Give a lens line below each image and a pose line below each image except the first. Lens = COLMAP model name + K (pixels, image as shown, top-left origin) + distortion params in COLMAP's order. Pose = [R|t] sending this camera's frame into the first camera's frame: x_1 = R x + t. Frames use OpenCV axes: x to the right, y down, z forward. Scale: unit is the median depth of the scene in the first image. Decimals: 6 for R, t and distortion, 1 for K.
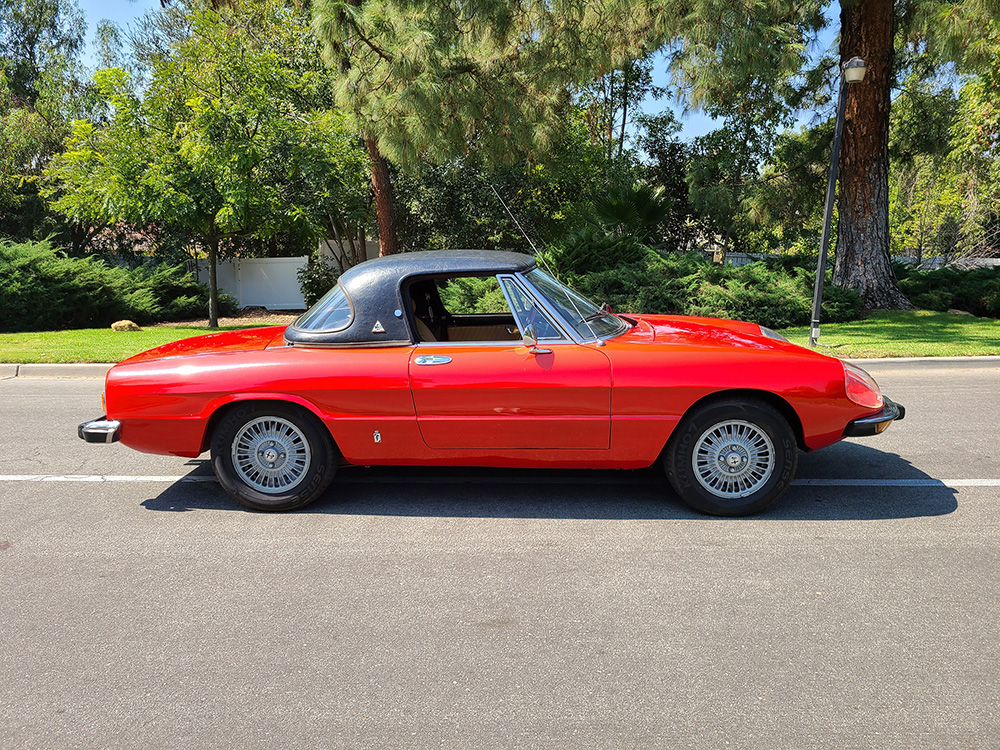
lens RADIAL K [[754.4, 0, 487.5], [0, 754.4, 372.4], [0, 0, 1]] dist [0.050701, -0.037175]
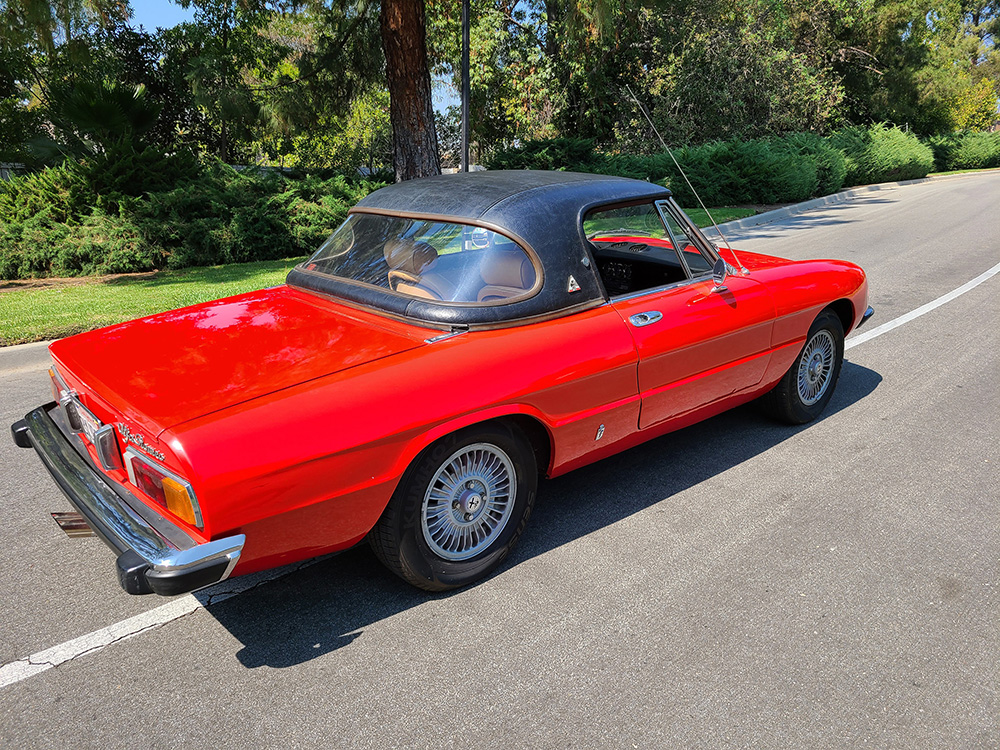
lens RADIAL K [[751.7, 0, 513.1], [0, 751.7, 379.8], [0, 0, 1]] dist [0.050263, -0.038980]
pose [[0.709867, -0.207032, 0.673221, -0.165195], [0.123978, 0.977629, 0.169917, -0.024124], [-0.693338, -0.037154, 0.719654, 0.126615]]
